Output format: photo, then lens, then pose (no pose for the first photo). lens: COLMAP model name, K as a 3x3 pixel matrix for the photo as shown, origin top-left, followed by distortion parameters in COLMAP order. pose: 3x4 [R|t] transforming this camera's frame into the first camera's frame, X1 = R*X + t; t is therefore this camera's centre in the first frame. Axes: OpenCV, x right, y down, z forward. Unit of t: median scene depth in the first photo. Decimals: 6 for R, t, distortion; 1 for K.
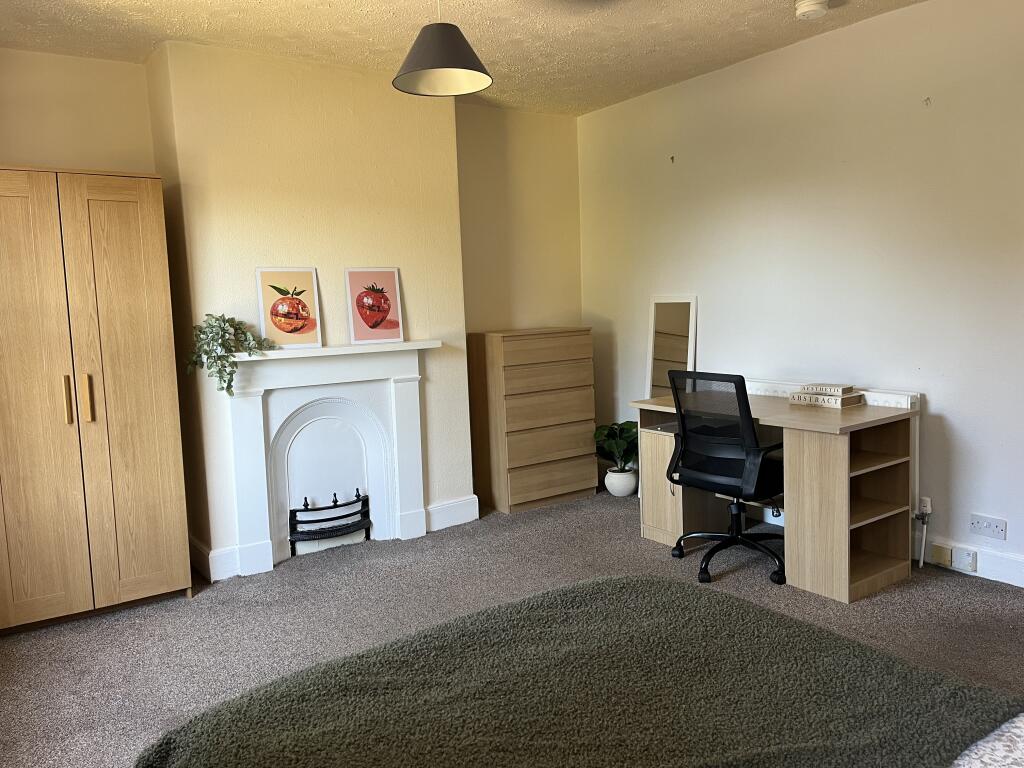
lens RADIAL K [[774.3, 0, 507.0], [0, 774.3, 386.2], [0, 0, 1]] dist [0.059821, -0.066641]
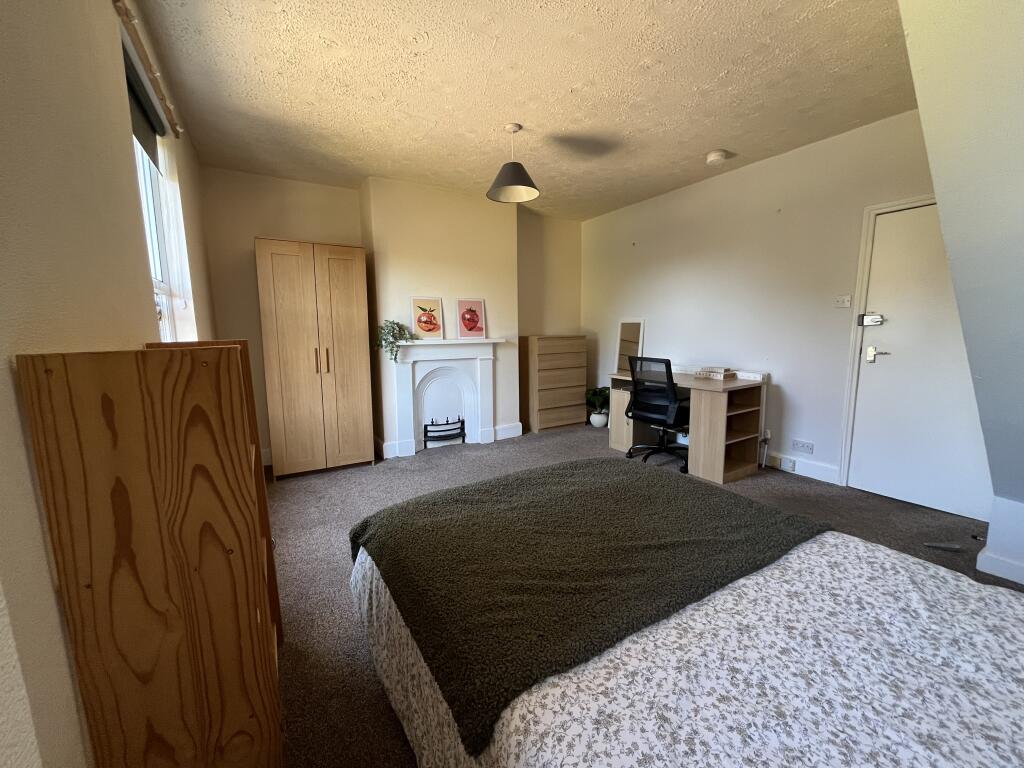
lens RADIAL K [[411.5, 0, 507.7], [0, 411.5, 384.1], [0, 0, 1]] dist [-0.004478, 0.000252]
pose [[0.997128, 0.034742, -0.067303, -0.009260], [-0.033141, 0.999144, 0.024755, 0.029081], [0.068106, -0.022453, 0.997425, 0.005017]]
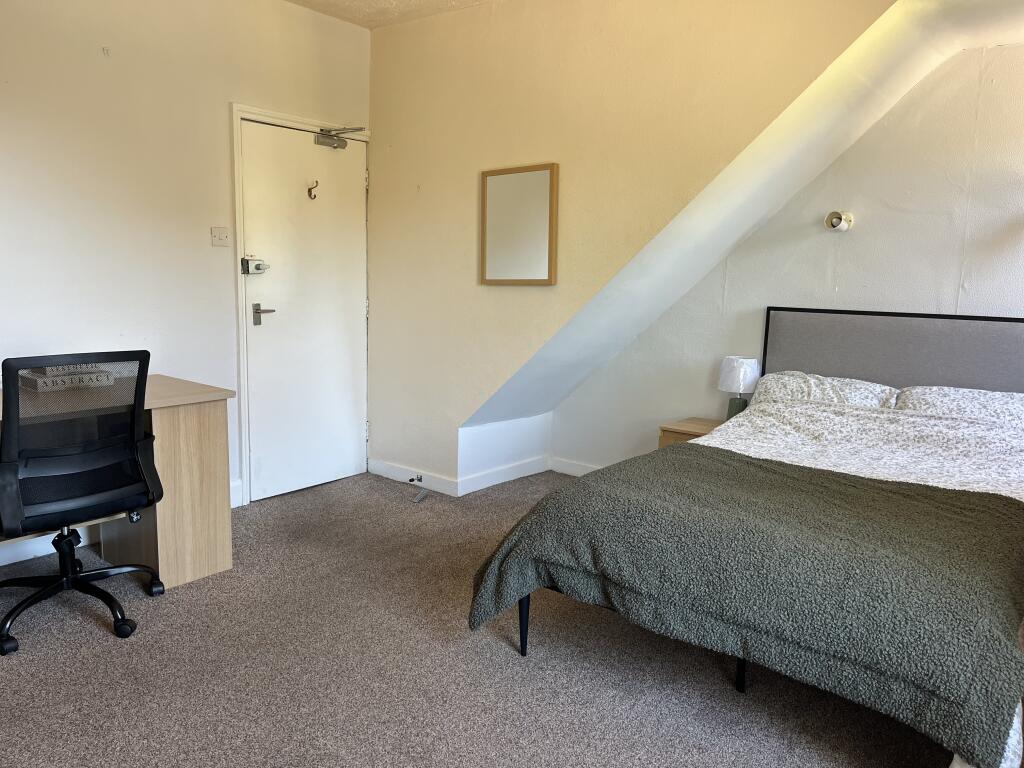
lens RADIAL K [[774.3, 0, 508.5], [0, 774.3, 387.6], [0, 0, 1]] dist [0.059821, -0.066641]
pose [[-0.276910, -0.113203, 0.954204, -0.494581], [0.096617, 0.984723, 0.144862, -0.049142], [-0.956026, 0.132306, -0.261743, 0.759042]]
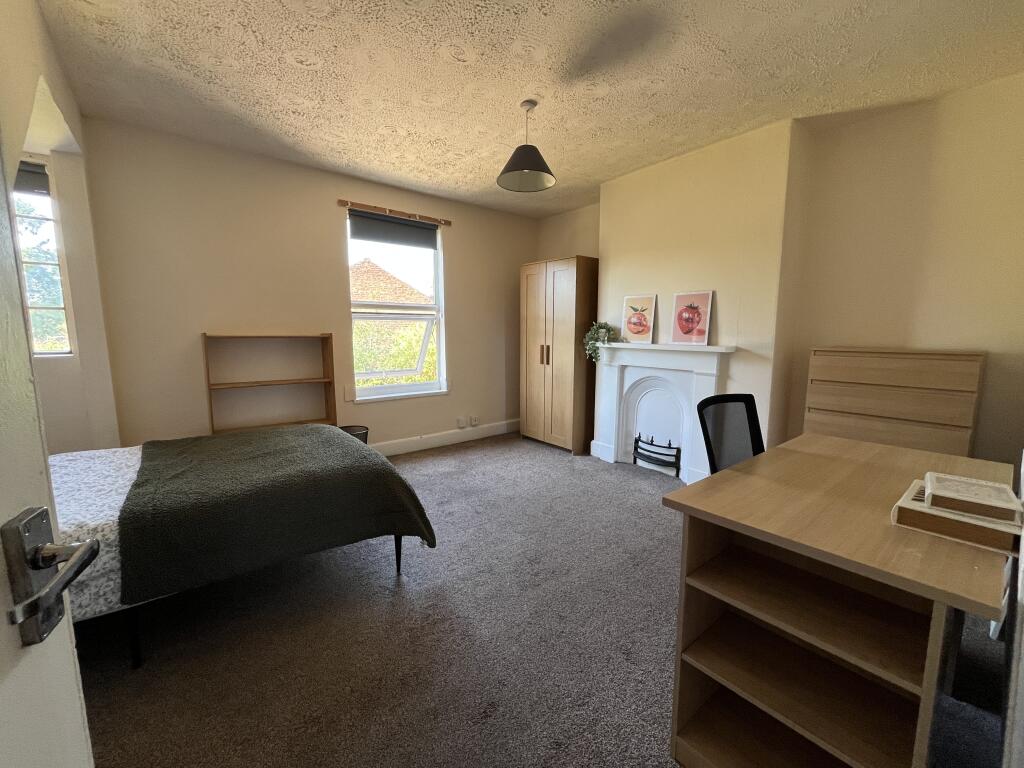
lens RADIAL K [[411.5, 0, 508.2], [0, 411.5, 379.0], [0, 0, 1]] dist [-0.004478, 0.000252]
pose [[0.066158, 0.148013, -0.986770, 0.616375], [-0.119483, 0.982996, 0.139436, -0.064601], [0.990630, 0.108677, 0.082718, 0.667592]]
